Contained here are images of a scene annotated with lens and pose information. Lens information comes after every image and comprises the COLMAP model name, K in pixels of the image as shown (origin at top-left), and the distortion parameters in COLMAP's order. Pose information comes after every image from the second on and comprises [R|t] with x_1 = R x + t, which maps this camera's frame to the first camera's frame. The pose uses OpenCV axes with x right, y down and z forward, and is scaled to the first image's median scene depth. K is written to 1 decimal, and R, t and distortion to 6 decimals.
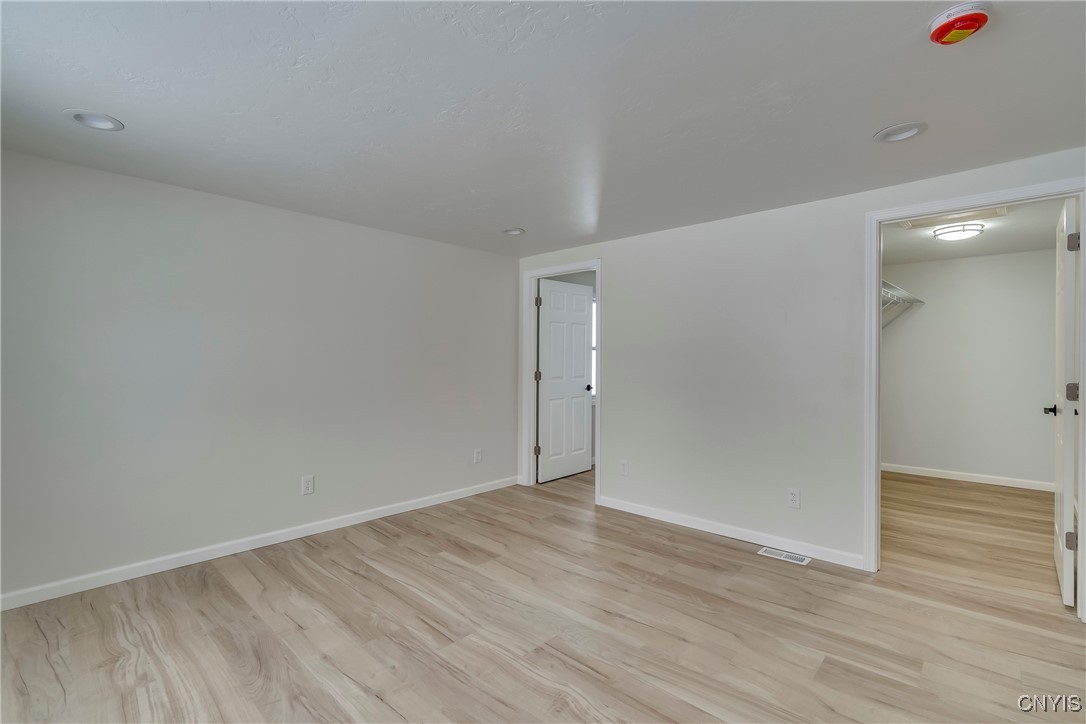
lens RADIAL K [[496.1, 0, 544.8], [0, 496.1, 359.9], [0, 0, 1]] dist [0.001593, 0.000146]
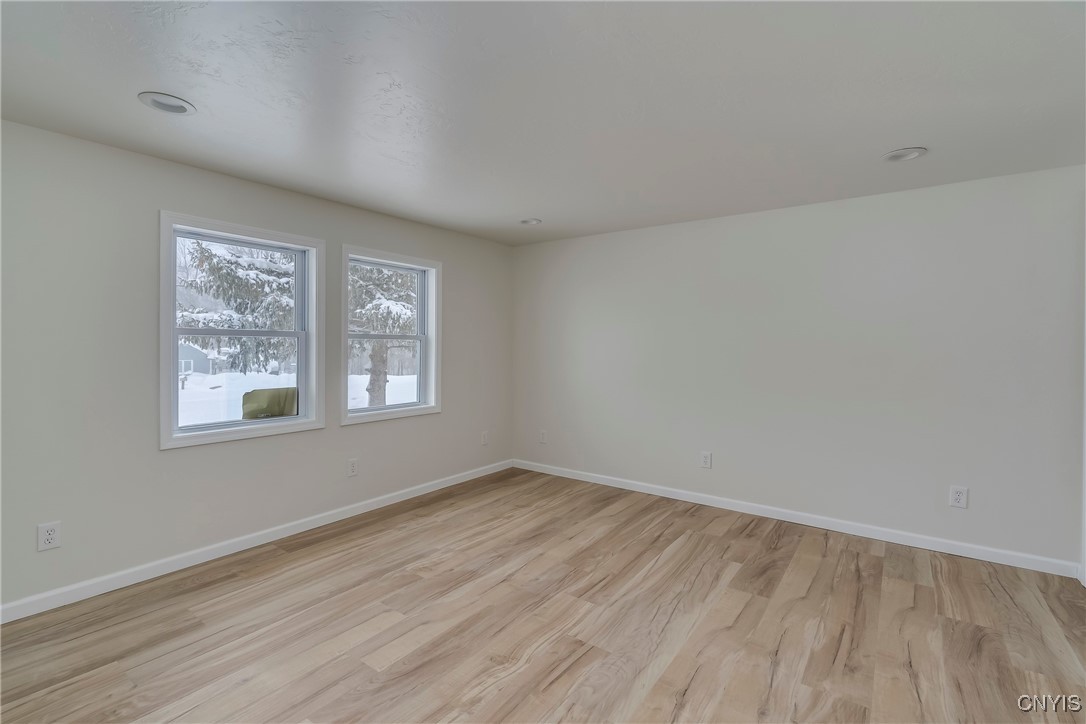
lens RADIAL K [[496.1, 0, 544.2], [0, 496.1, 356.0], [0, 0, 1]] dist [0.001593, 0.000146]
pose [[0.113476, 0.016568, -0.993403, 0.783286], [-0.005106, 0.999857, 0.016093, 0.001167], [0.993528, 0.003246, 0.113545, 0.675792]]
